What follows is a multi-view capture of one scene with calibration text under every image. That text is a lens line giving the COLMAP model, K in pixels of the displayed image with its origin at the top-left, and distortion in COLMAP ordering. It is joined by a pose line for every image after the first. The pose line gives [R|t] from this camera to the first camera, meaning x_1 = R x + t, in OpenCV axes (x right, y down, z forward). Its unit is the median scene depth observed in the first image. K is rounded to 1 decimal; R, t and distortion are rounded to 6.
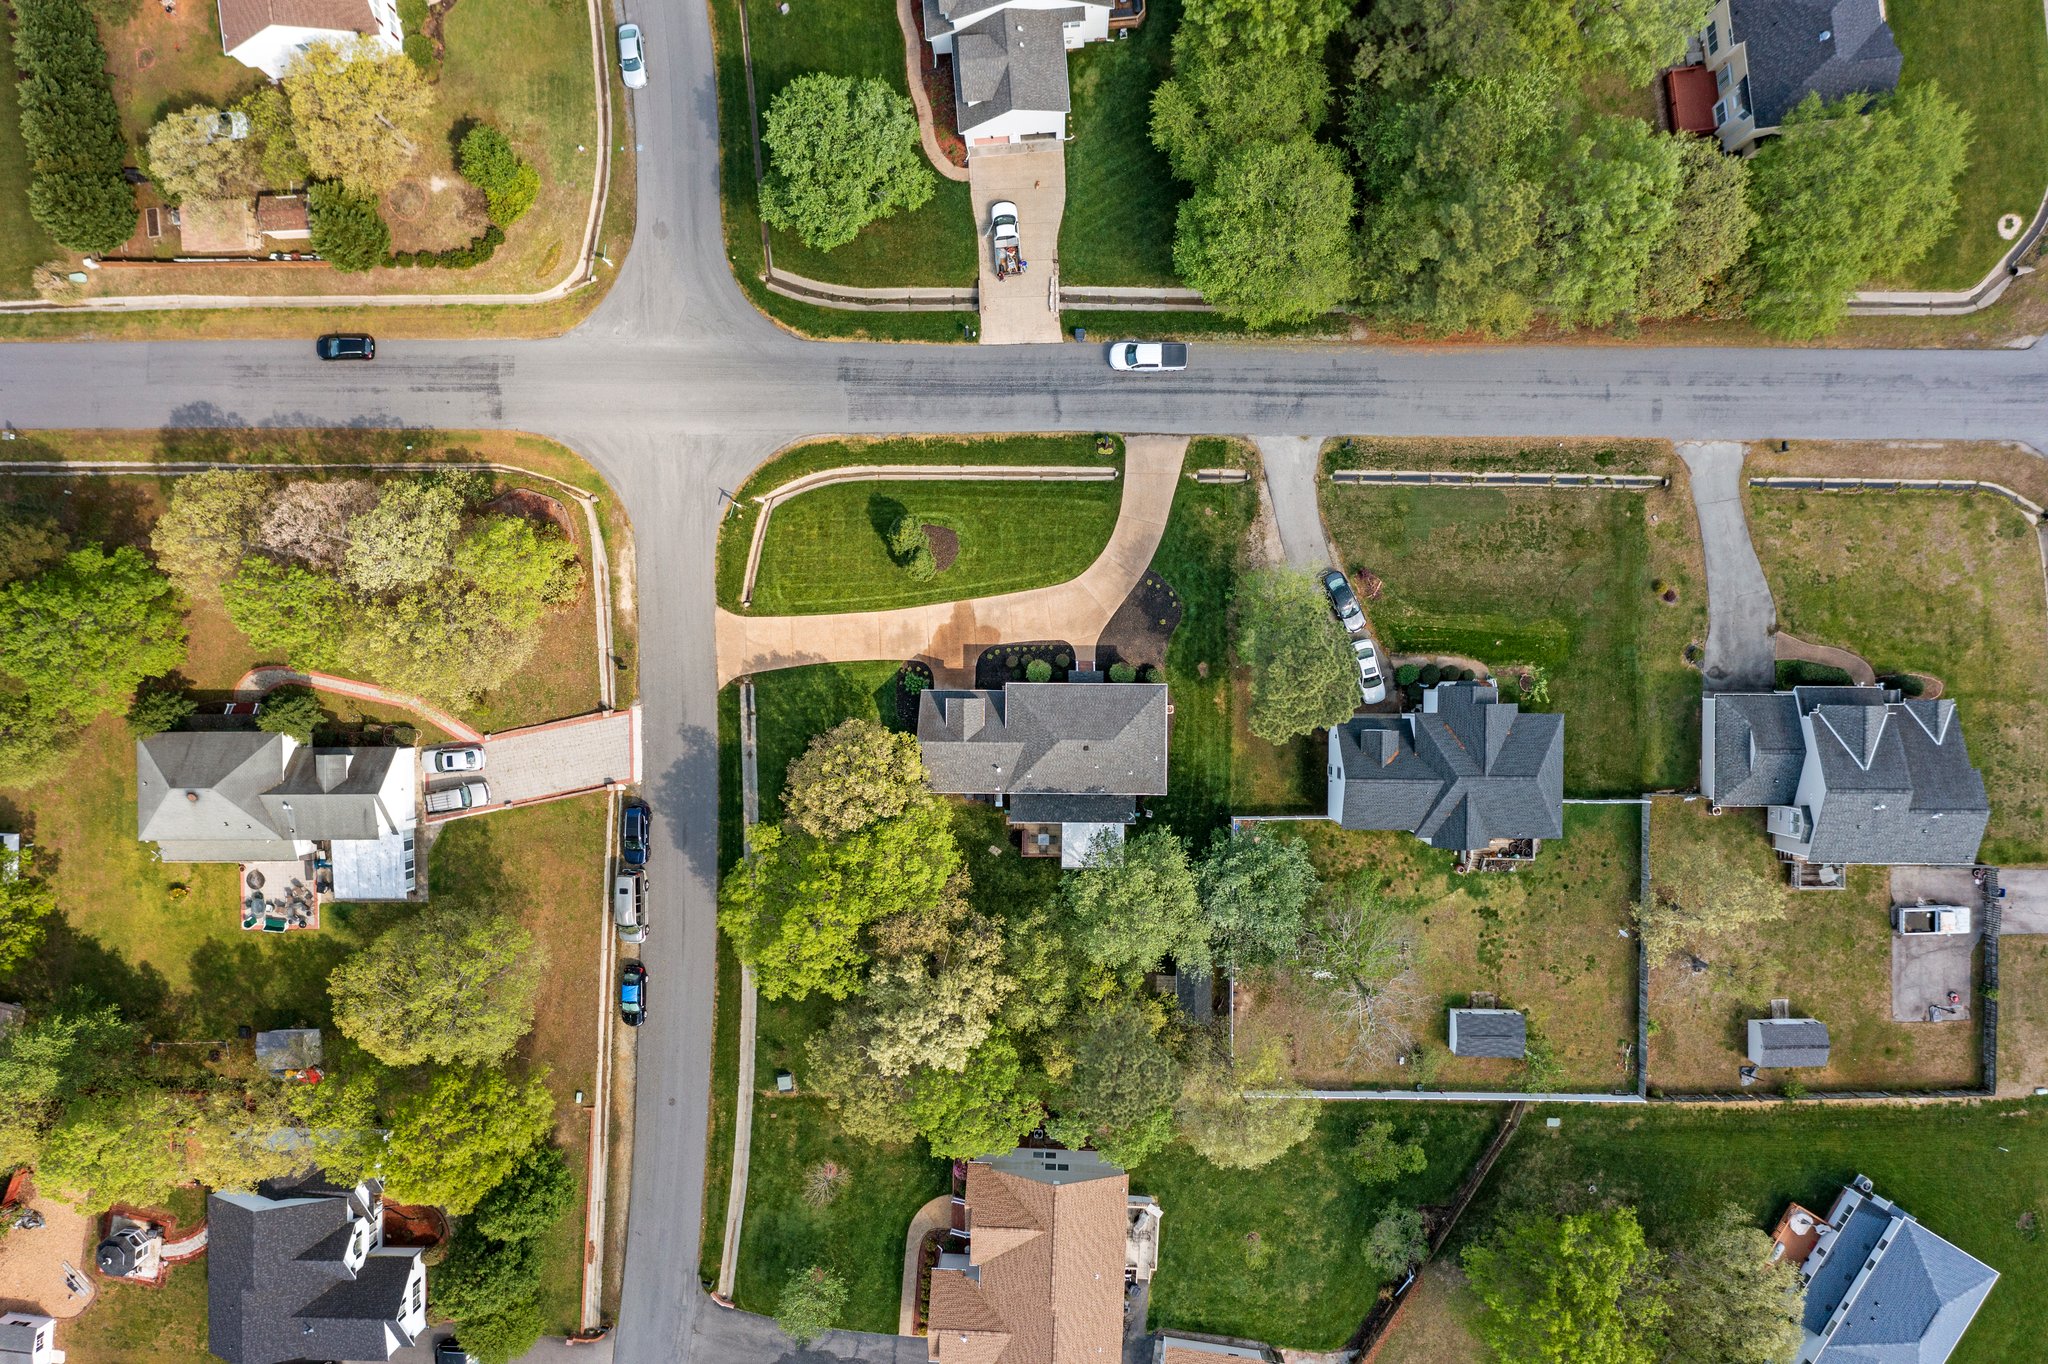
lens RADIAL K [[1617.9, 0, 1024.0], [0, 1617.9, 682.0], [0, 0, 1]] dist [-0.022377, 0.006331]
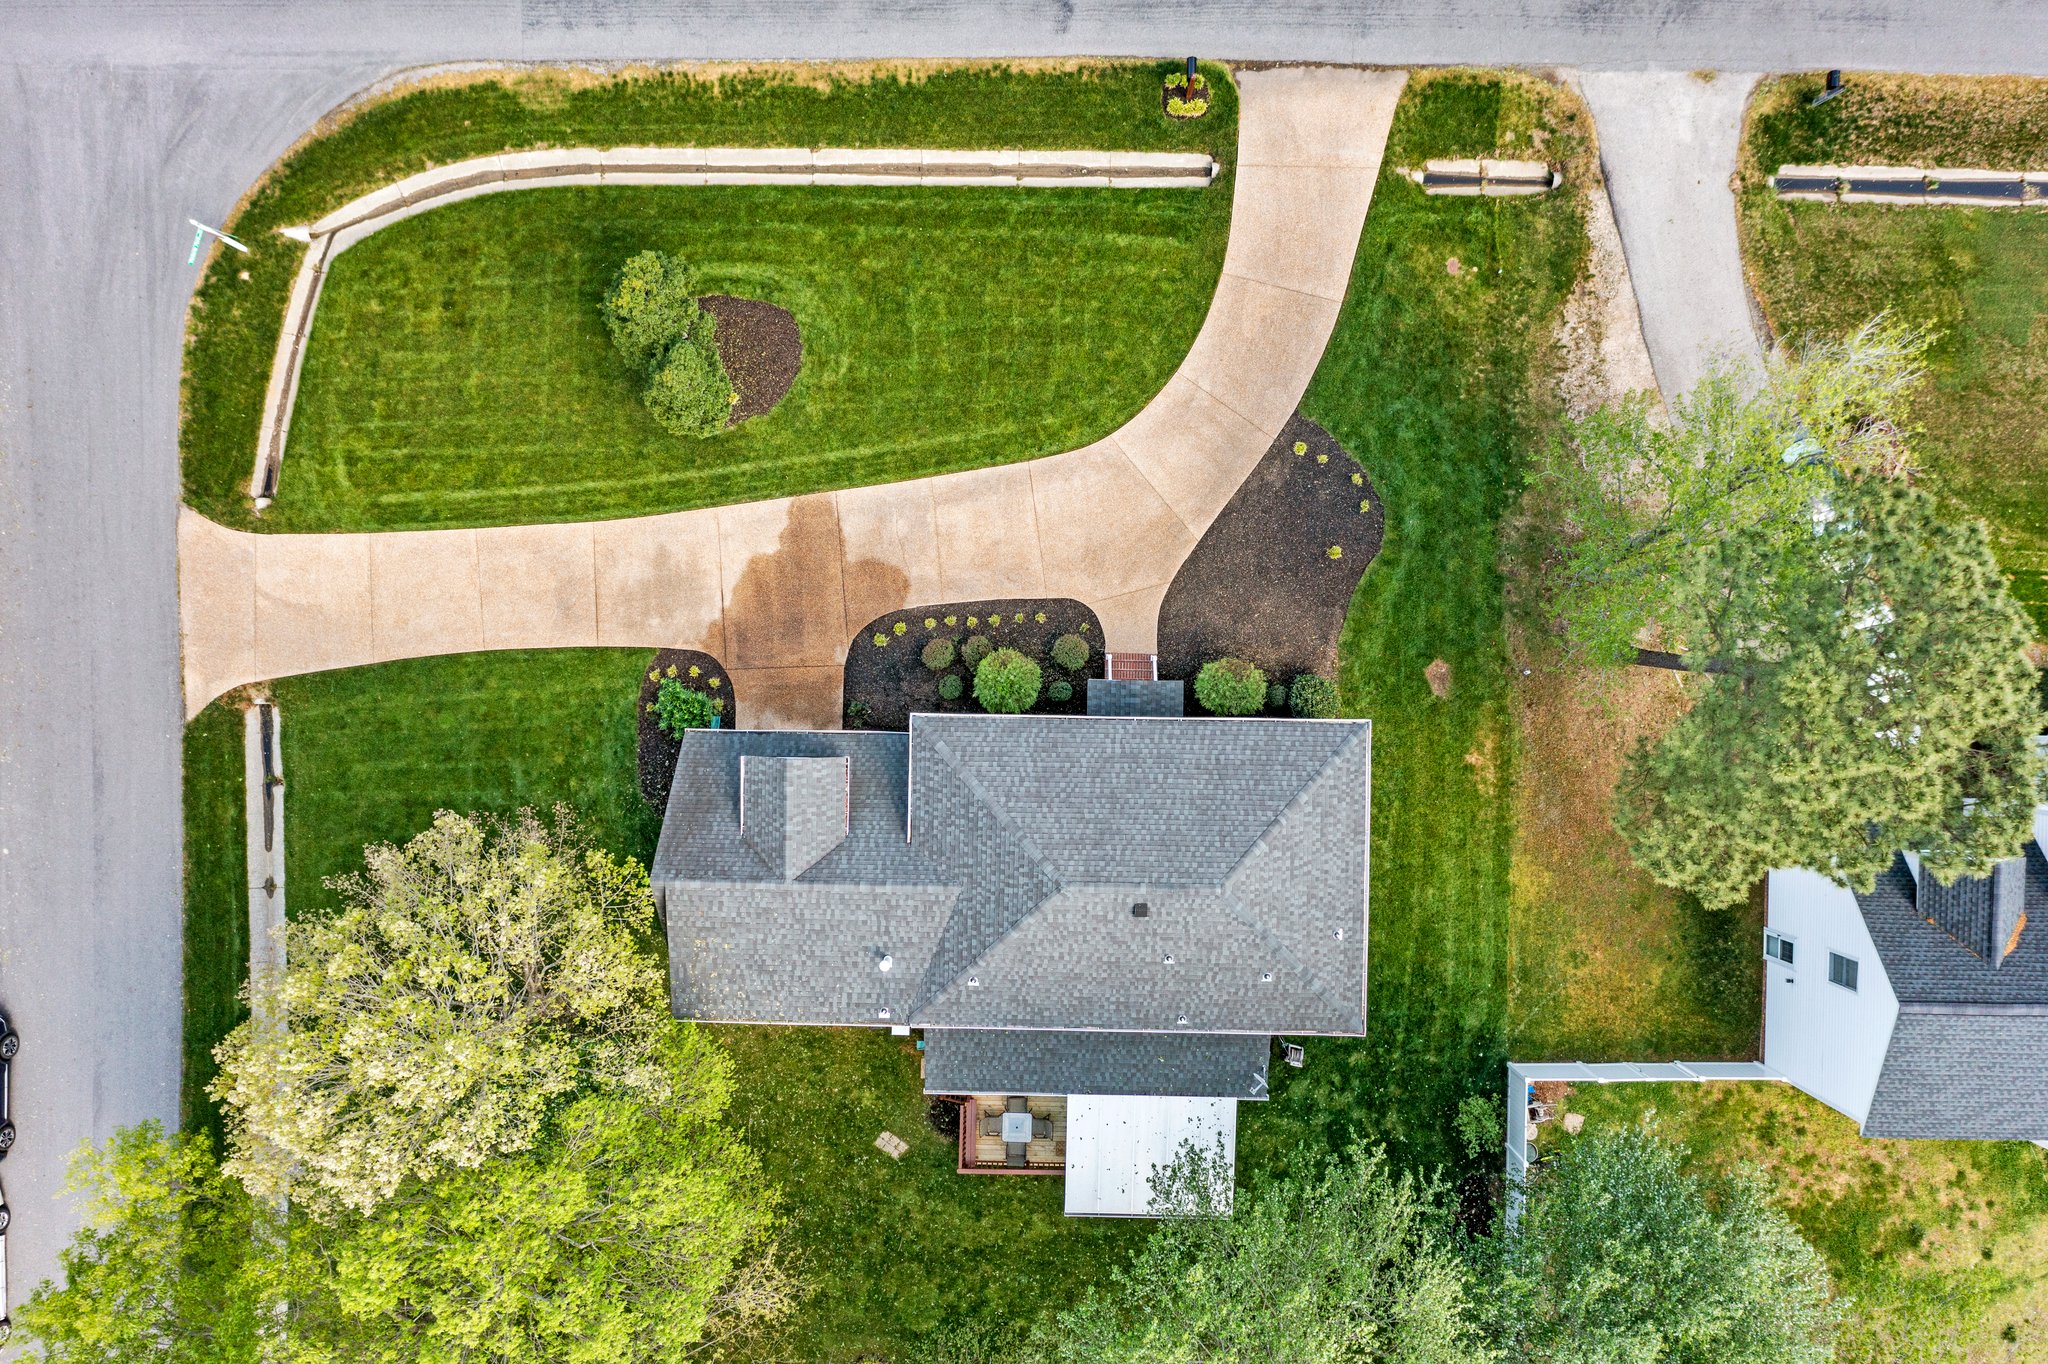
lens RADIAL K [[1617.9, 0, 1024.0], [0, 1617.9, 682.0], [0, 0, 1]] dist [-0.022377, 0.006331]
pose [[0.999971, 0.007394, -0.002058, 0.013562], [-0.007400, 0.999967, -0.003273, -0.004866], [0.002034, 0.003289, 0.999993, 0.616875]]
